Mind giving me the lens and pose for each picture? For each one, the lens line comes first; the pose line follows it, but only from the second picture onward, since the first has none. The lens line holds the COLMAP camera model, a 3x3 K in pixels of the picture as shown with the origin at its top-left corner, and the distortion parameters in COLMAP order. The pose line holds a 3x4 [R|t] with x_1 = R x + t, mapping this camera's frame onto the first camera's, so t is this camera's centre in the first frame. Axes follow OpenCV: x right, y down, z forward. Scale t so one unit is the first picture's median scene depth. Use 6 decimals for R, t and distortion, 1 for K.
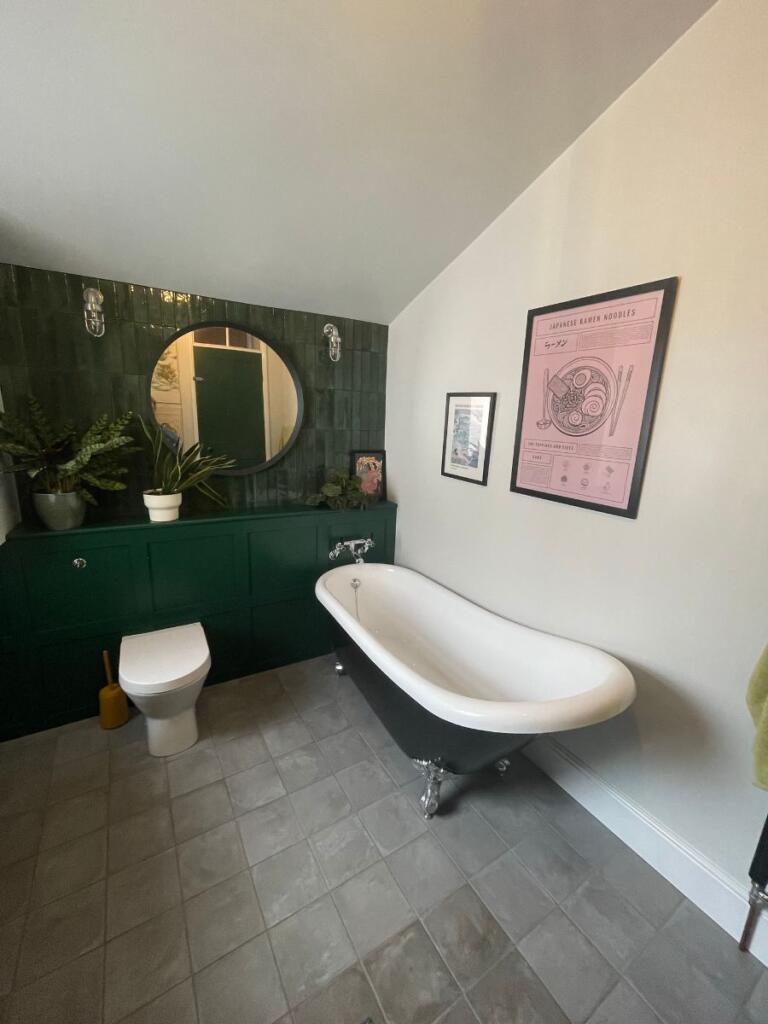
lens RADIAL K [[413.6, 0, 386.5], [0, 413.6, 512.1], [0, 0, 1]] dist [-0.002350, -0.000675]
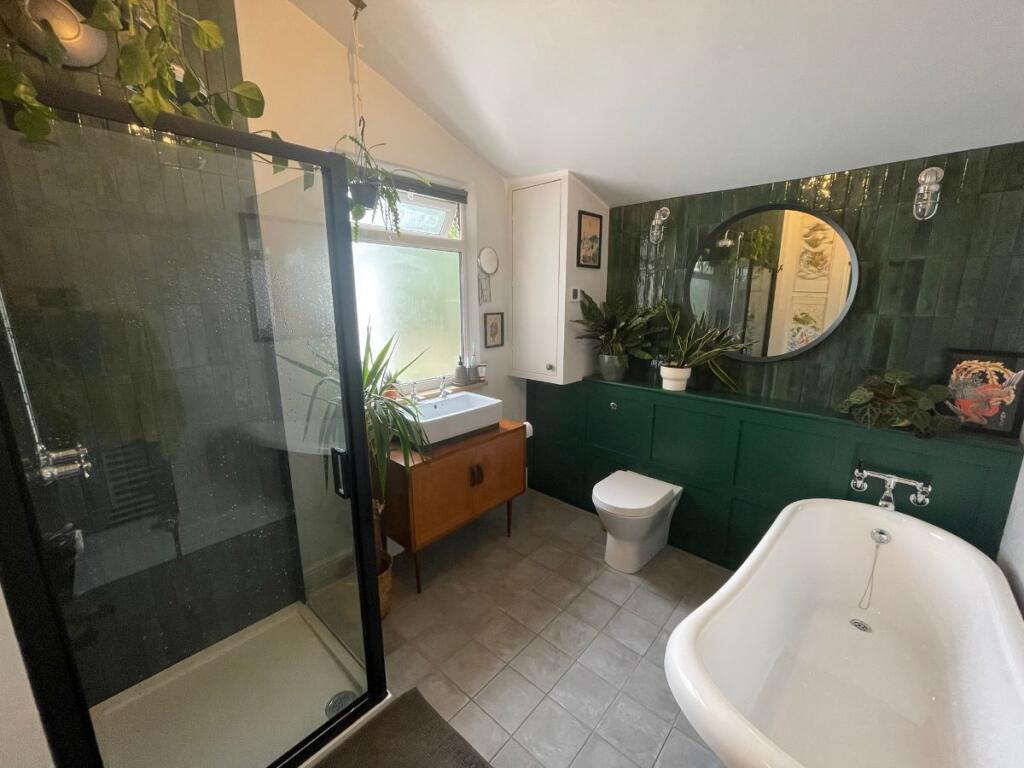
lens RADIAL K [[413.6, 0, 512.6], [0, 413.6, 382.6], [0, 0, 1]] dist [-0.002350, -0.000675]
pose [[0.283065, 0.157494, -0.946081, 0.394326], [-0.209878, 0.972690, 0.099129, -0.018229], [0.935856, 0.170501, 0.308389, 0.181185]]
